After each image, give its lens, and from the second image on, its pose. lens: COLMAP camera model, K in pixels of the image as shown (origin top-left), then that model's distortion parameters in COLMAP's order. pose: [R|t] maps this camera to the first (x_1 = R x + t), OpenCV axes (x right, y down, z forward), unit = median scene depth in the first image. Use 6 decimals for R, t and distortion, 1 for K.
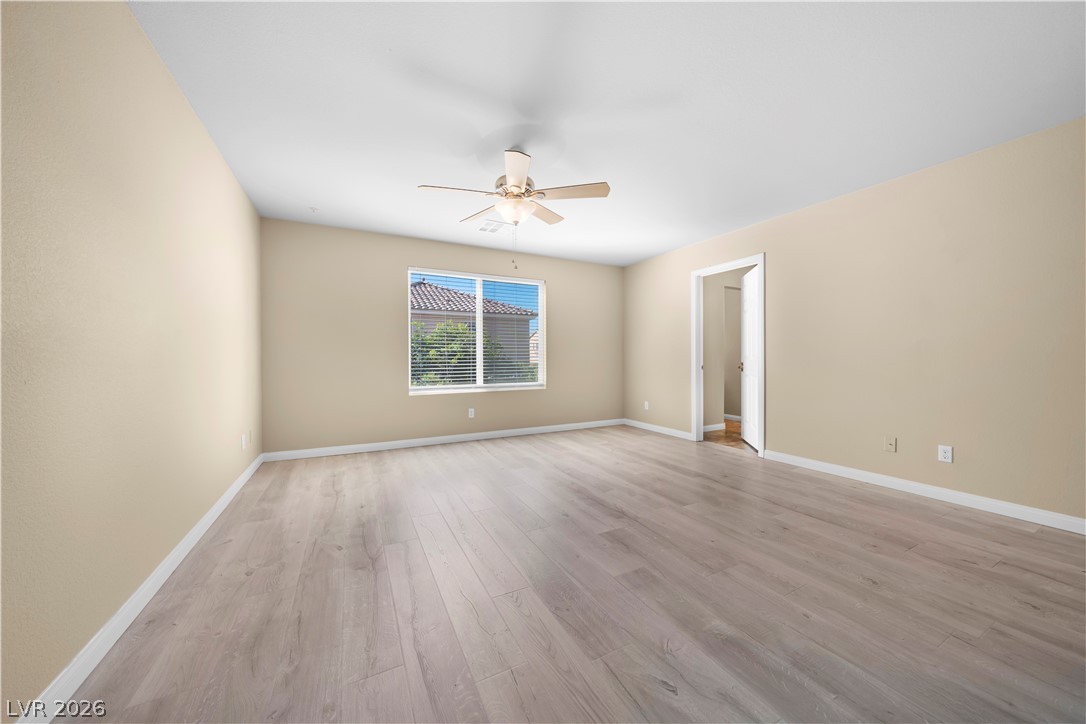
lens RADIAL K [[373.5, 0, 541.2], [0, 373.5, 360.5], [0, 0, 1]] dist [-0.001768, -0.000180]
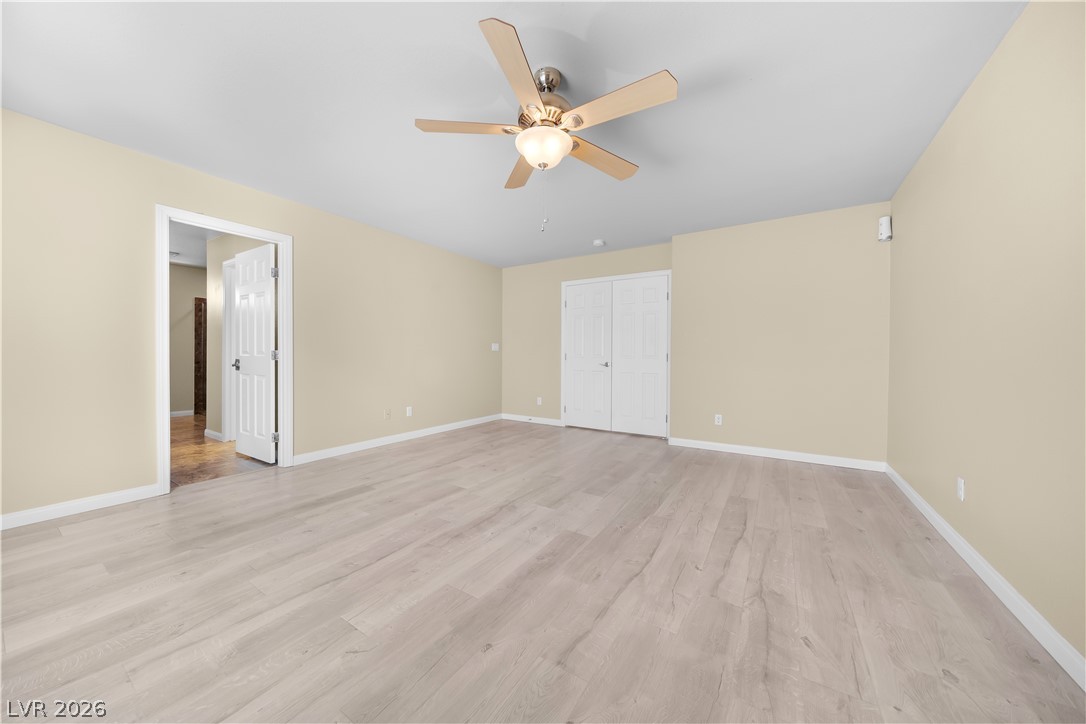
lens RADIAL K [[373.5, 0, 540.1], [0, 373.5, 357.5], [0, 0, 1]] dist [-0.001768, -0.000180]
pose [[-0.502500, -0.008678, 0.864534, -0.798151], [-0.000597, 0.999953, 0.009690, -0.009243], [-0.864577, 0.004353, -0.502482, 1.598300]]
